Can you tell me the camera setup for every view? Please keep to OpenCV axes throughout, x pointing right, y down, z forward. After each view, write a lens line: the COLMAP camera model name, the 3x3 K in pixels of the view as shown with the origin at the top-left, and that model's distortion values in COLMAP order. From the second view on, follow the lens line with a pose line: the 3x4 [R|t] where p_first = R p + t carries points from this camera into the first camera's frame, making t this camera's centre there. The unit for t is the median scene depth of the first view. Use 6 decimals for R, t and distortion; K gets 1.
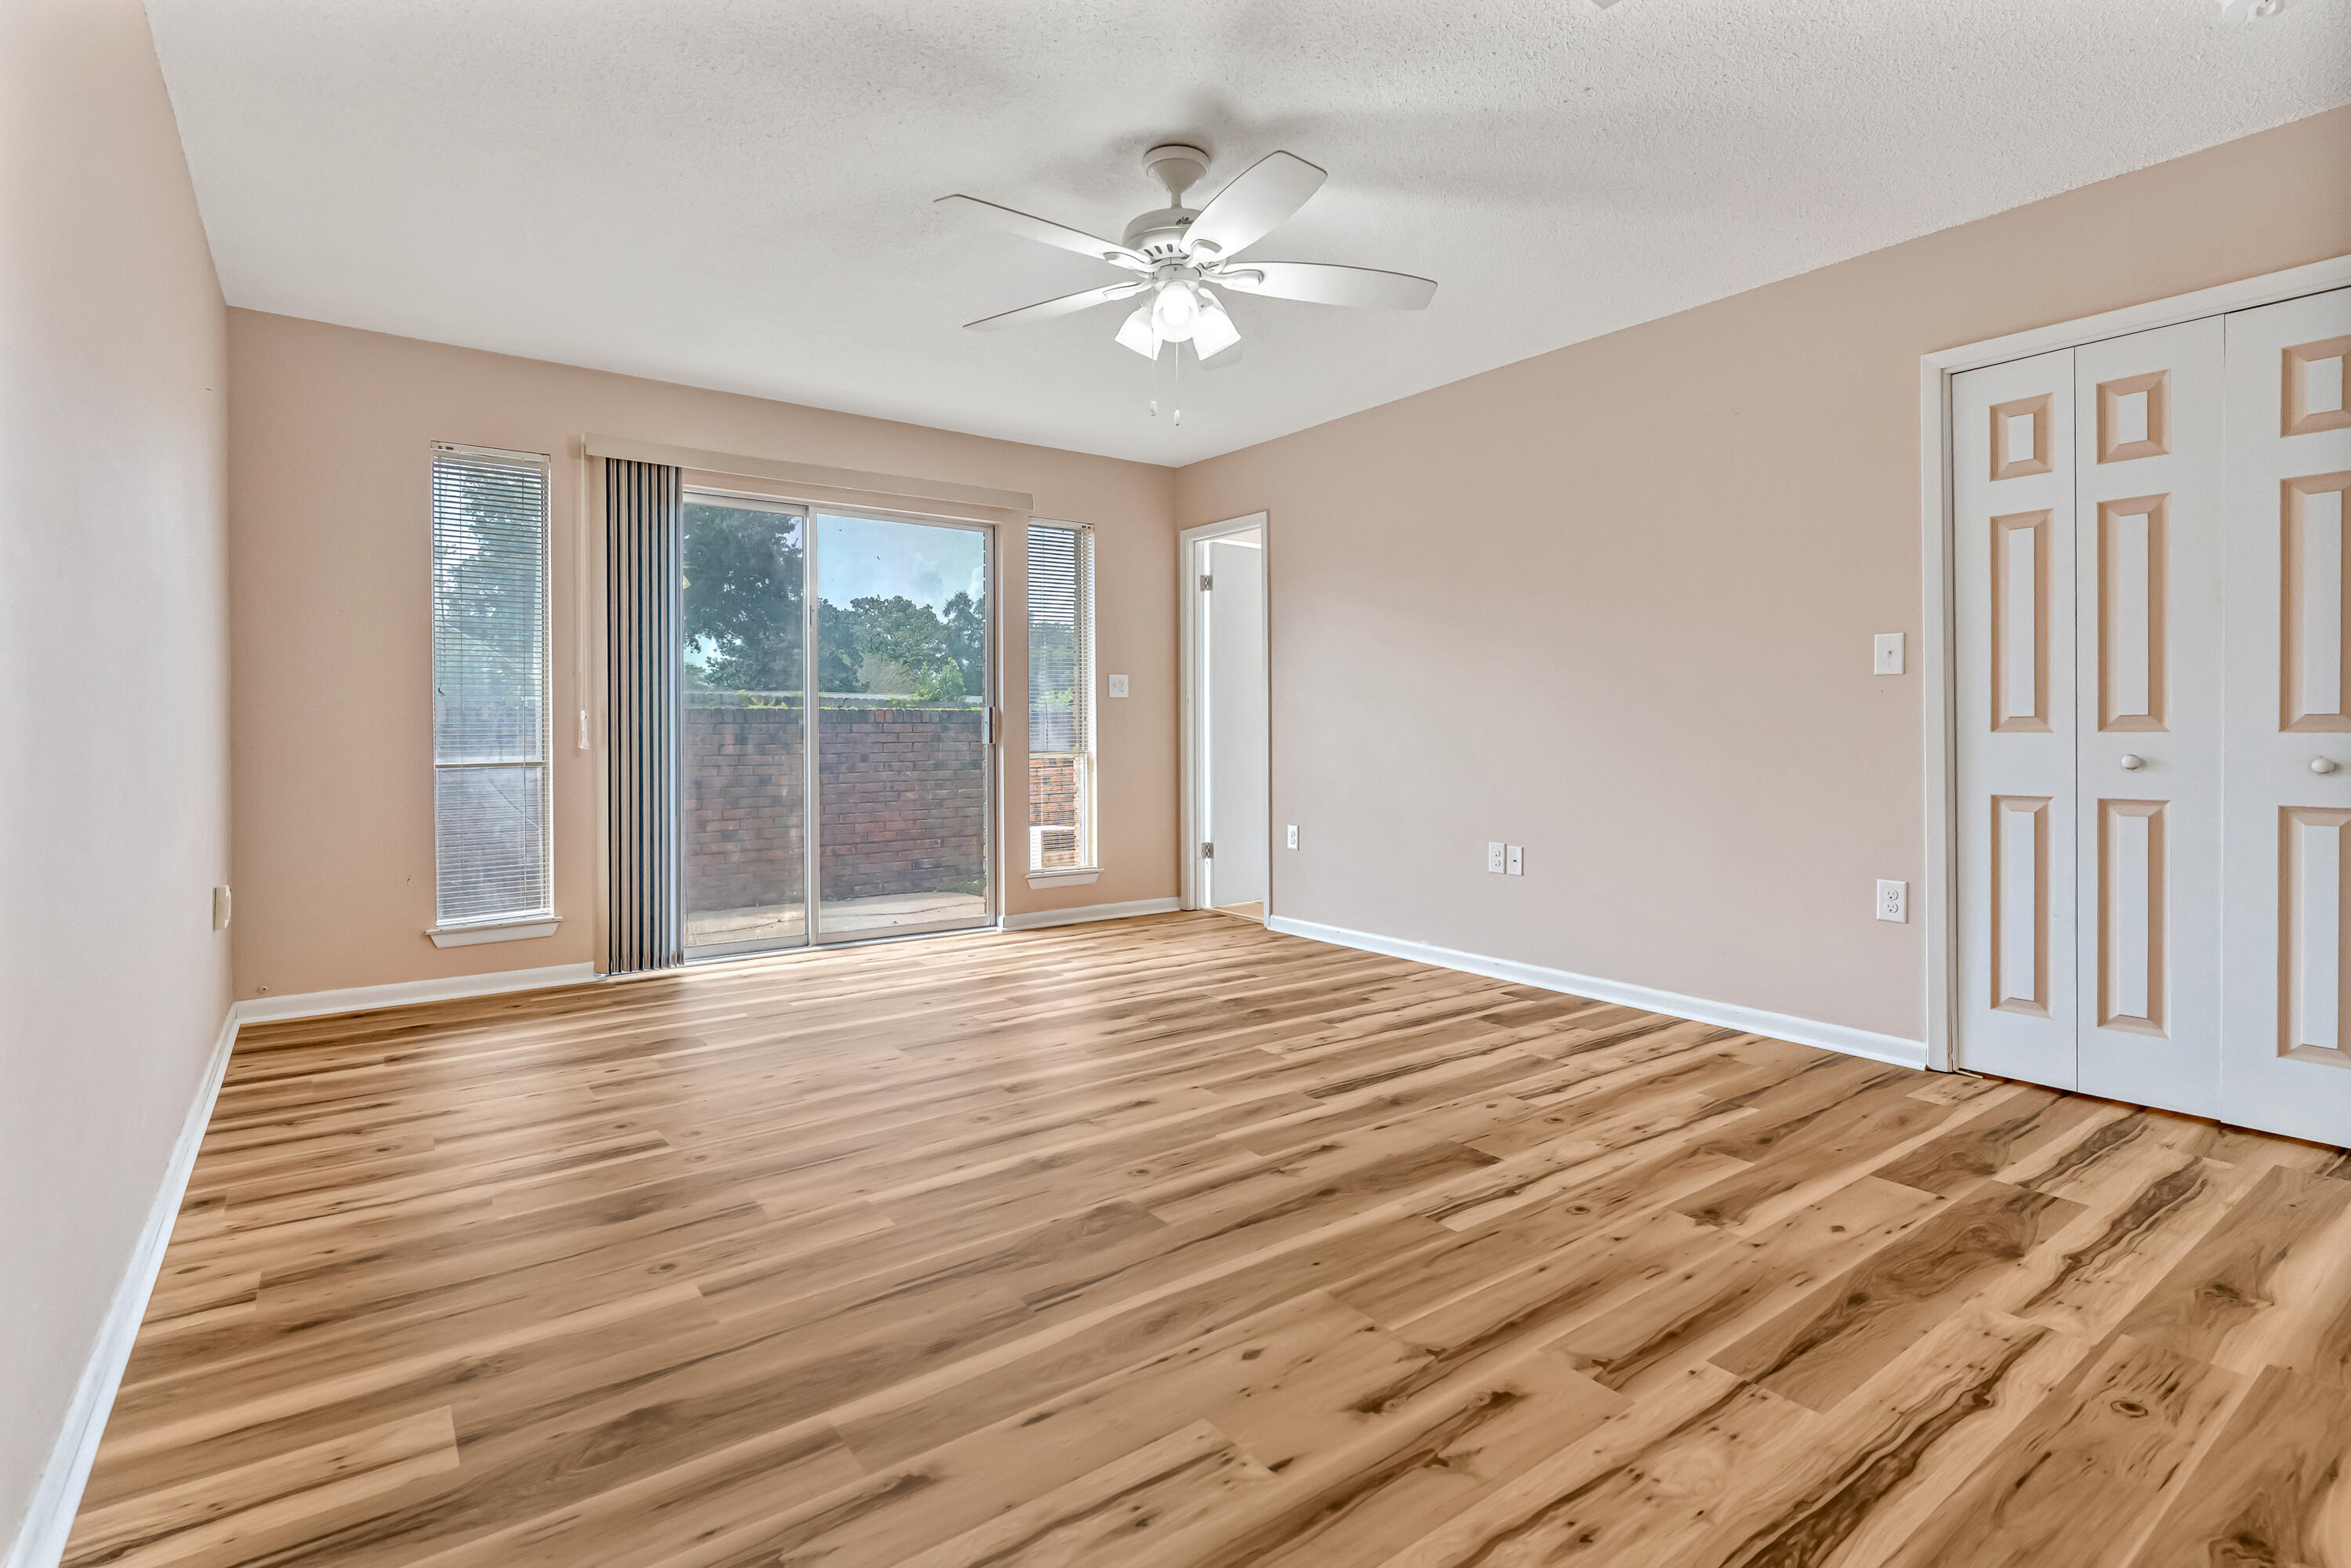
lens RADIAL K [[1135.1, 0, 1171.9], [0, 1135.1, 763.7], [0, 0, 1]] dist [0.003140, -0.000961]
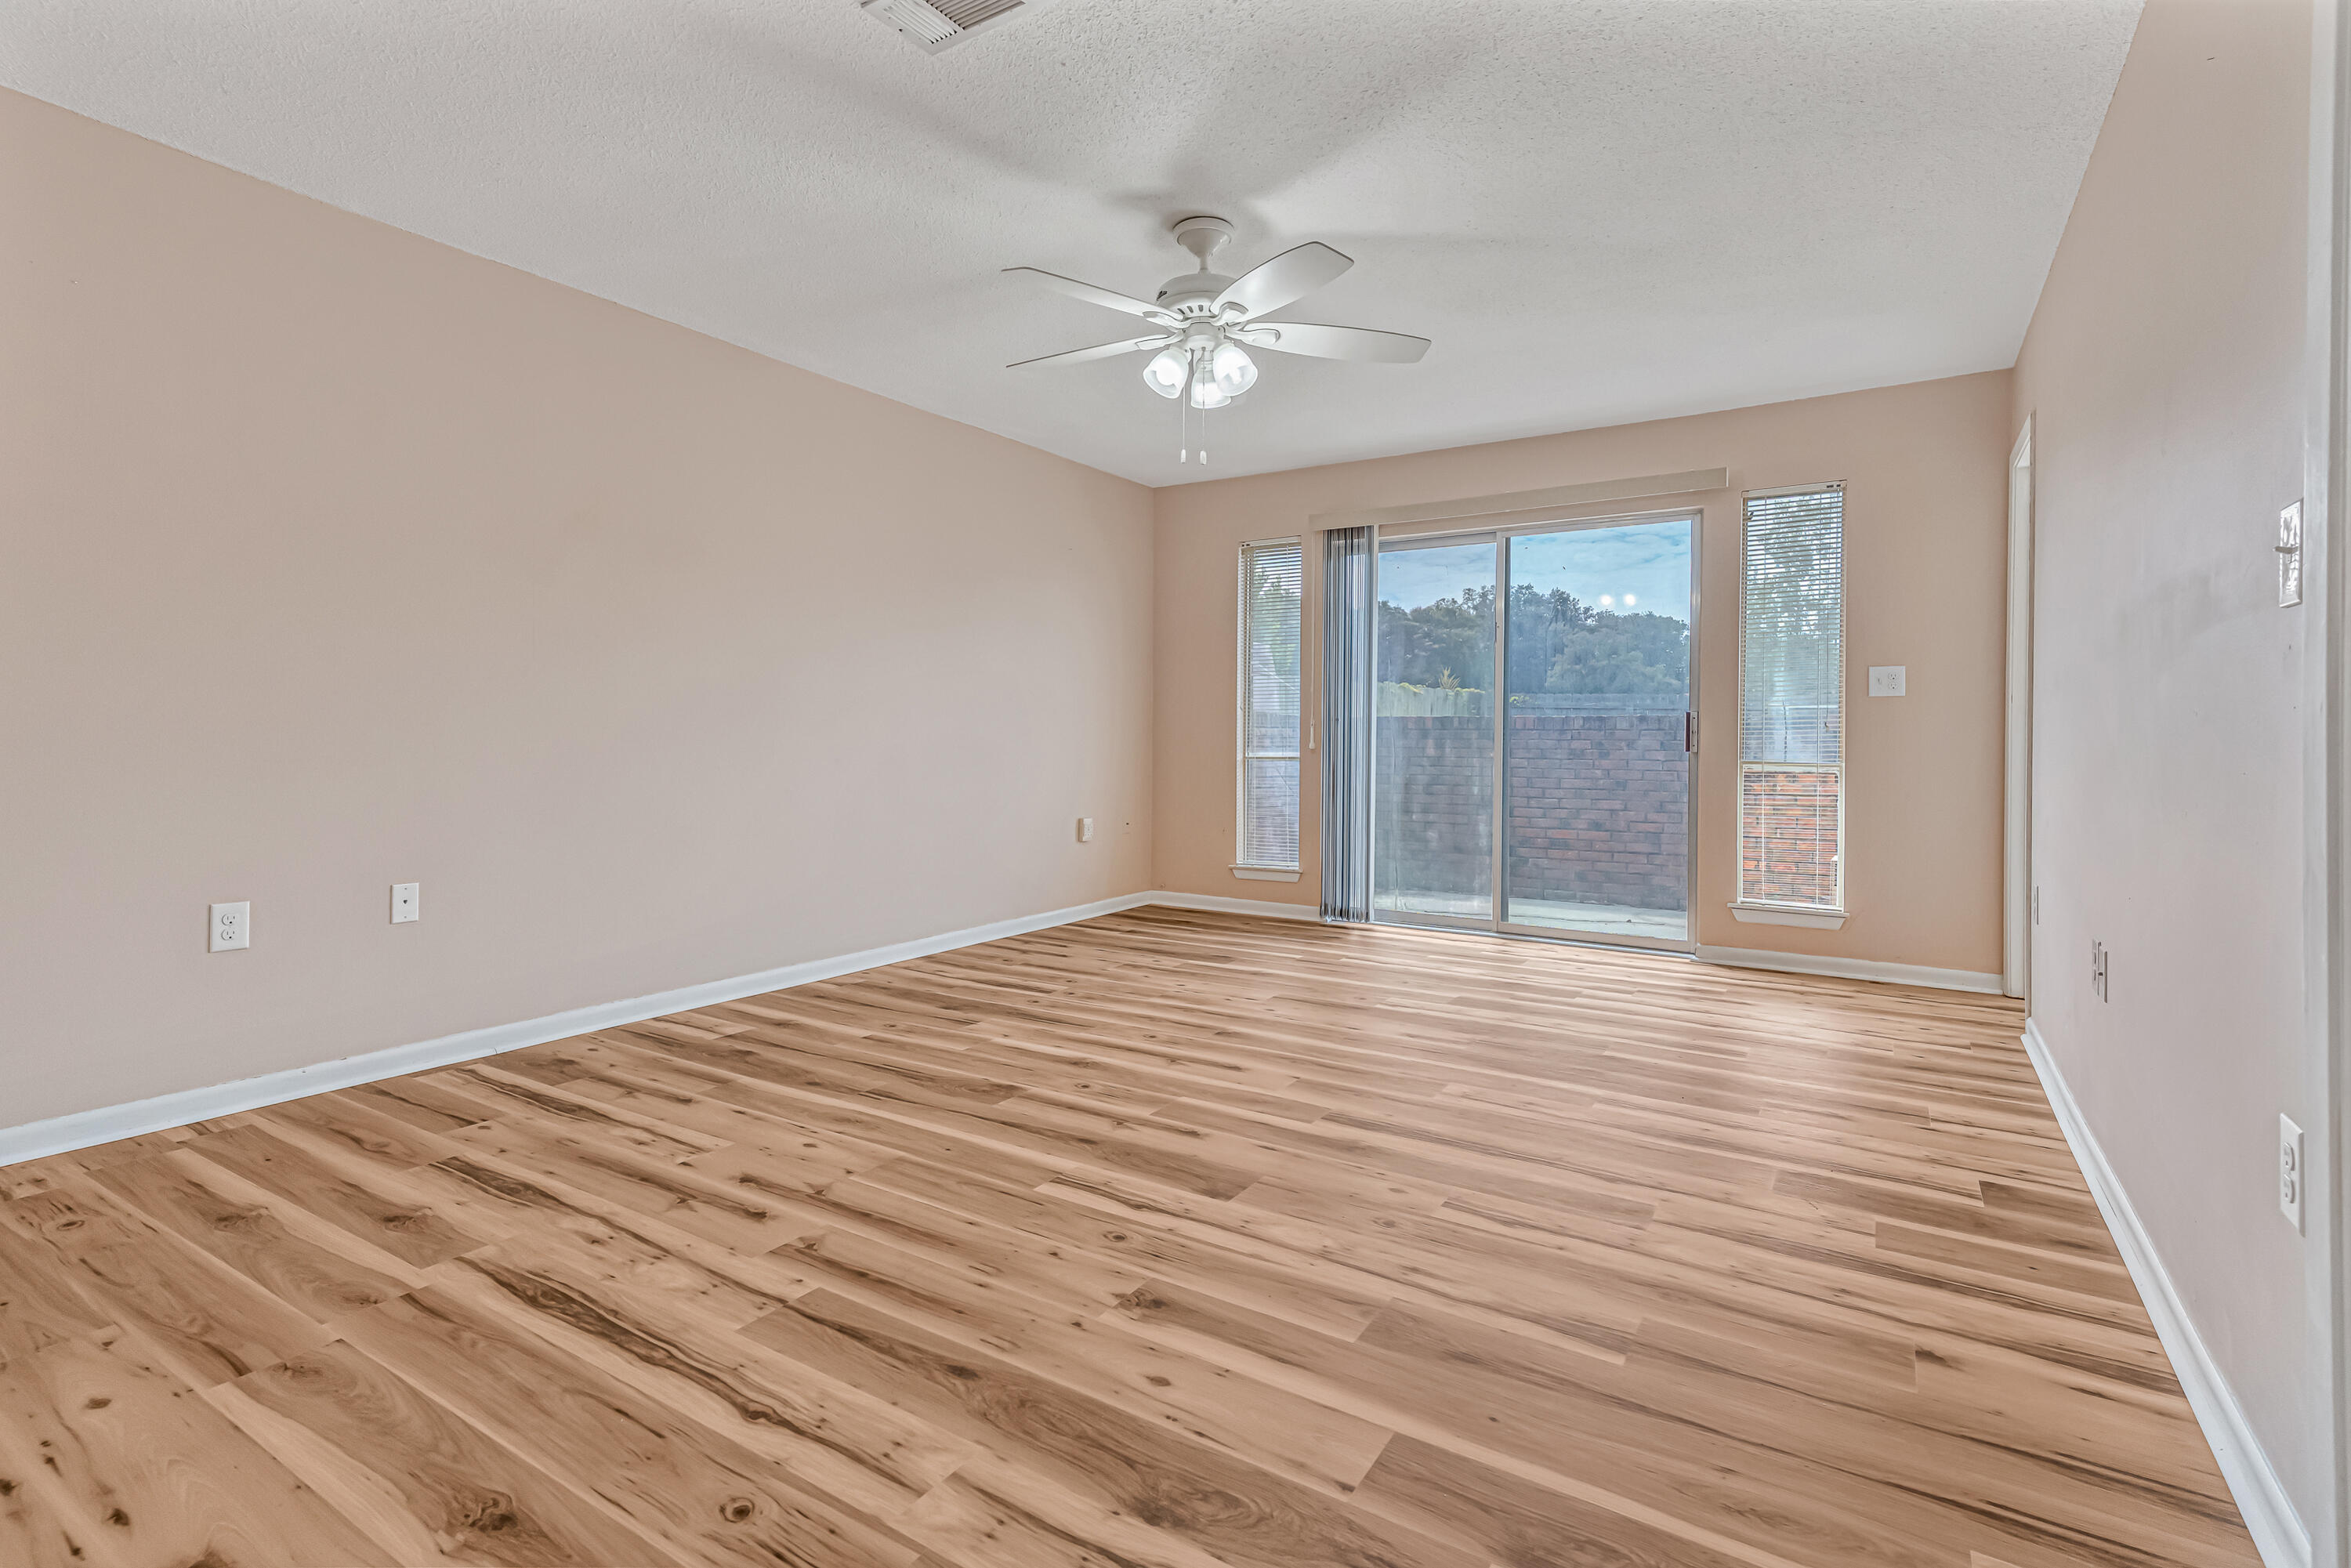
lens RADIAL K [[1104.0, 0, 1170.2], [0, 1104.0, 771.6], [0, 0, 1]] dist [0.013526, 0.000513]
pose [[0.355763, 0.035646, -0.933896, 1.206273], [-0.035798, 0.999059, 0.024496, -0.020939], [0.933890, 0.024716, 0.356704, 0.689303]]
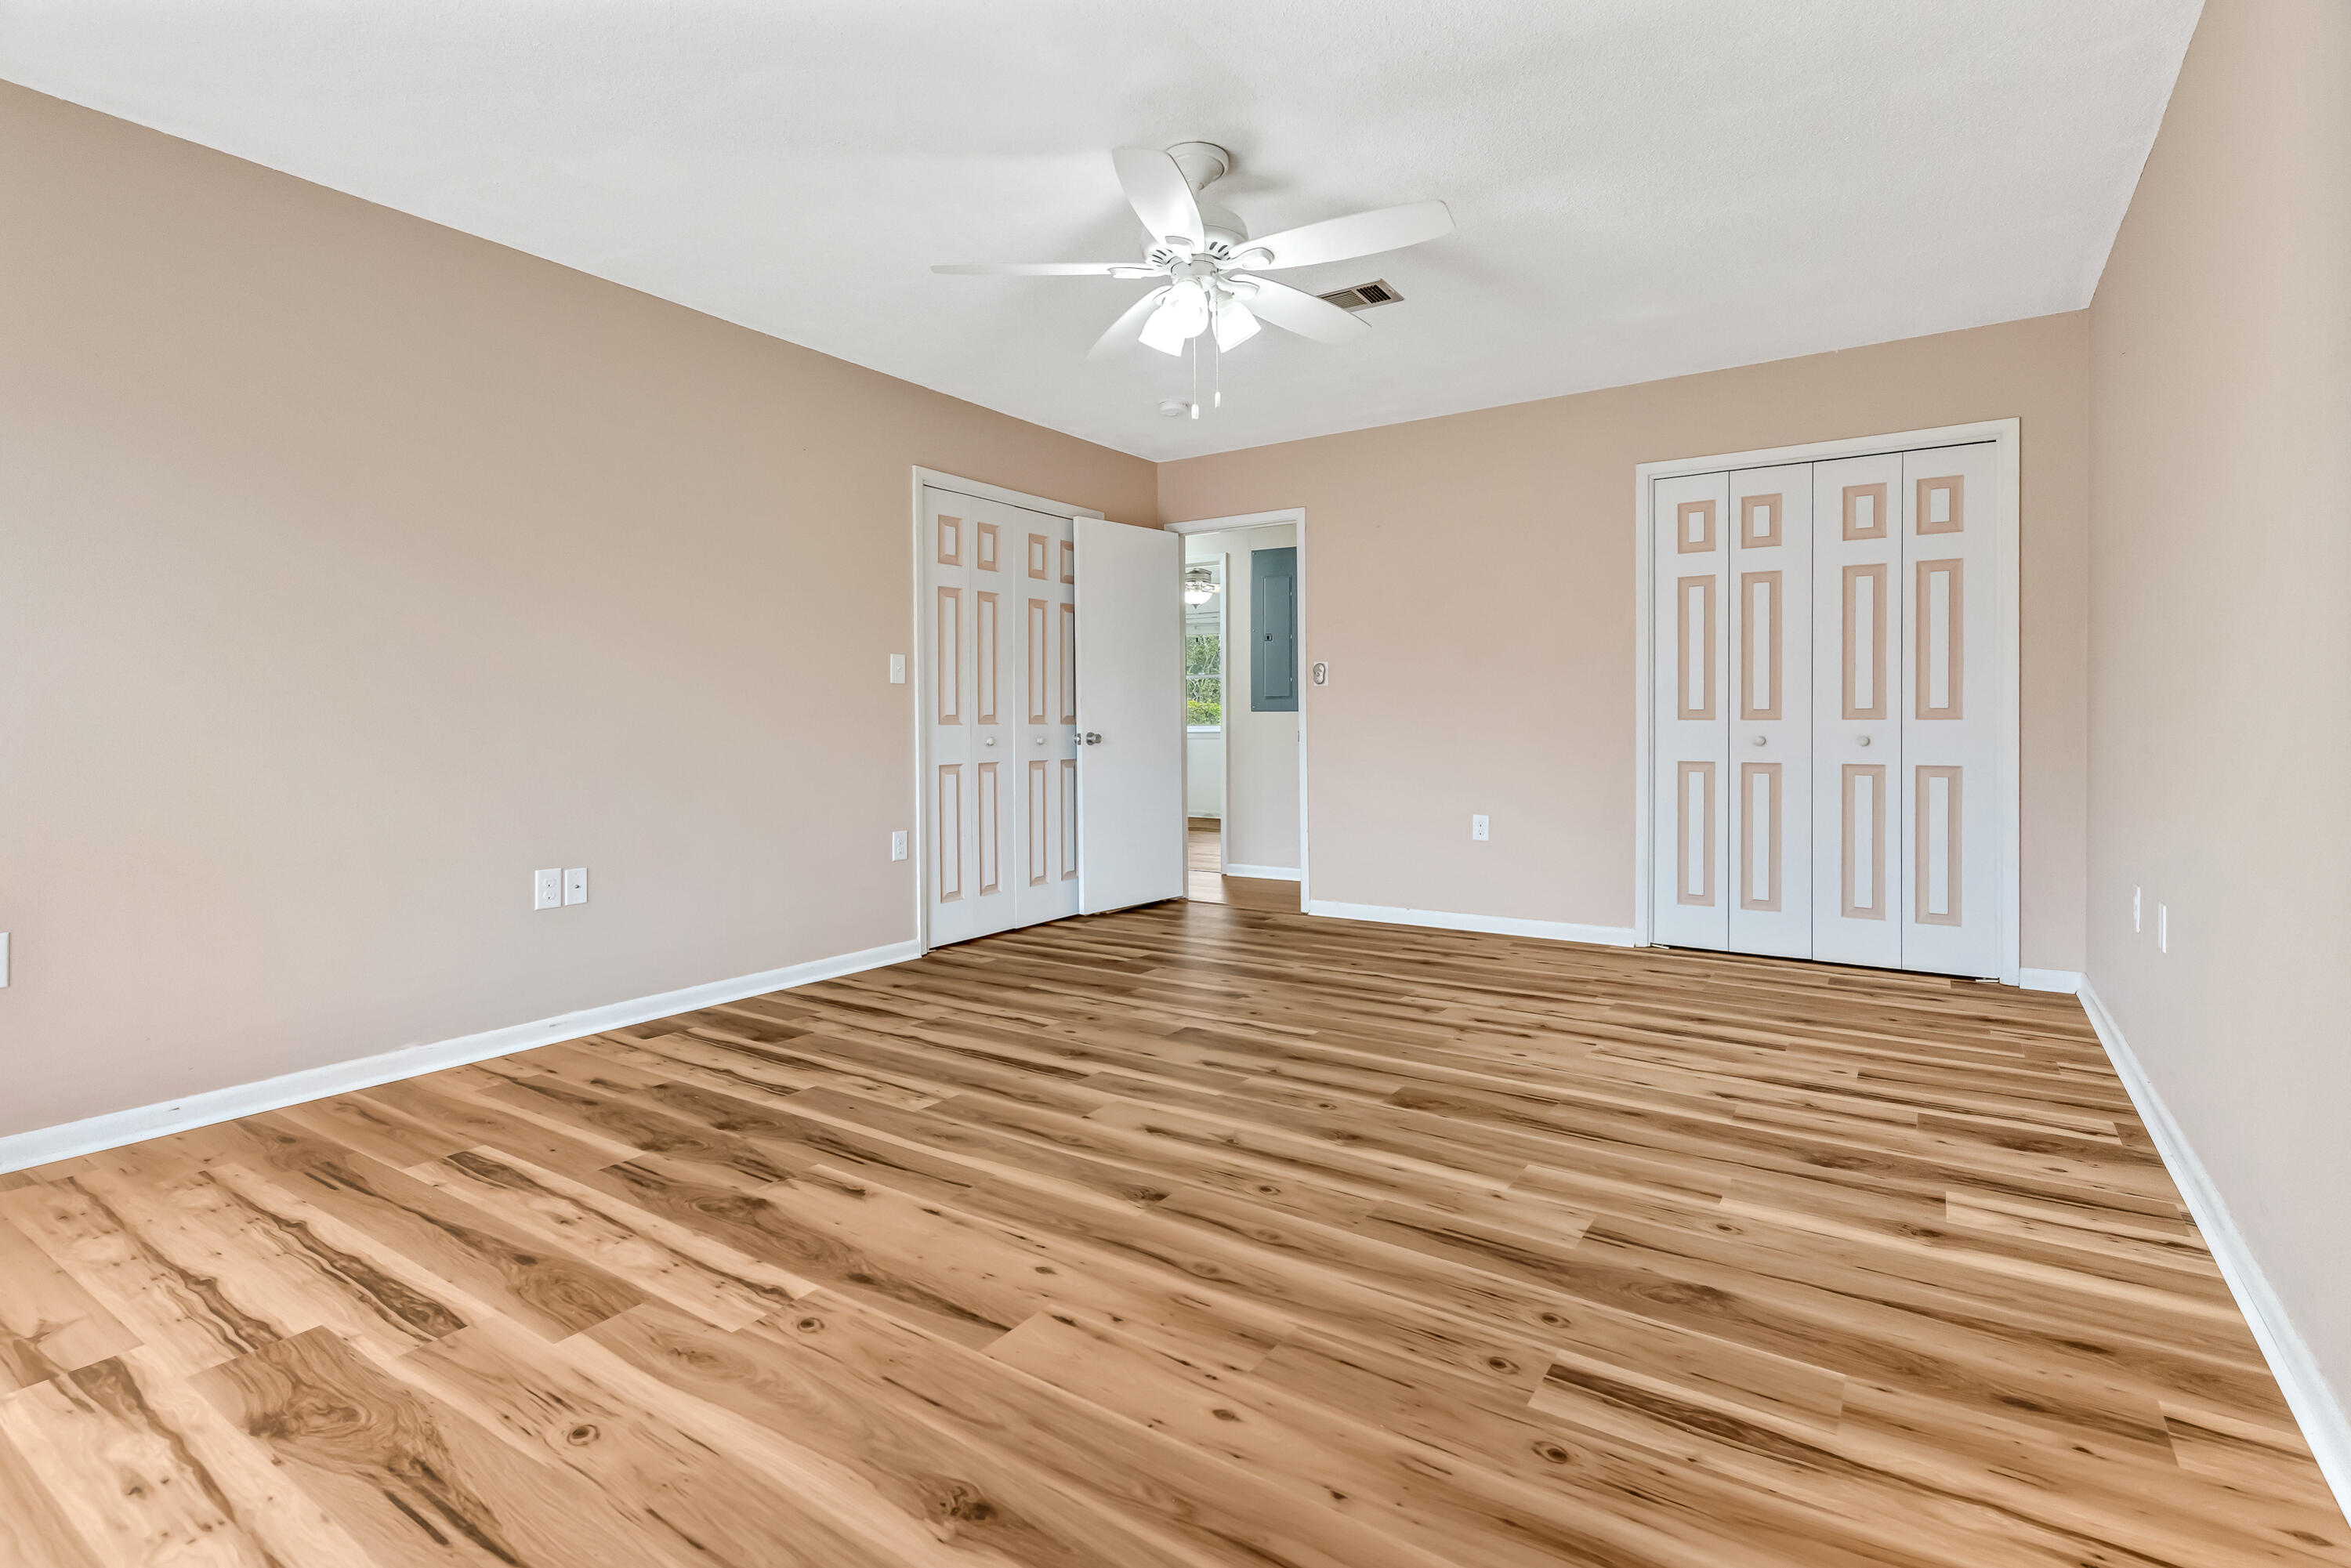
lens RADIAL K [[1122.2, 0, 1189.4], [0, 1122.2, 730.5], [0, 0, 1]] dist [0.006412, 0.000152]
pose [[-0.345415, -0.003292, 0.938444, -1.109786], [0.034381, 0.999278, 0.016159, -0.043659], [-0.937820, 0.037846, -0.345052, 1.605479]]
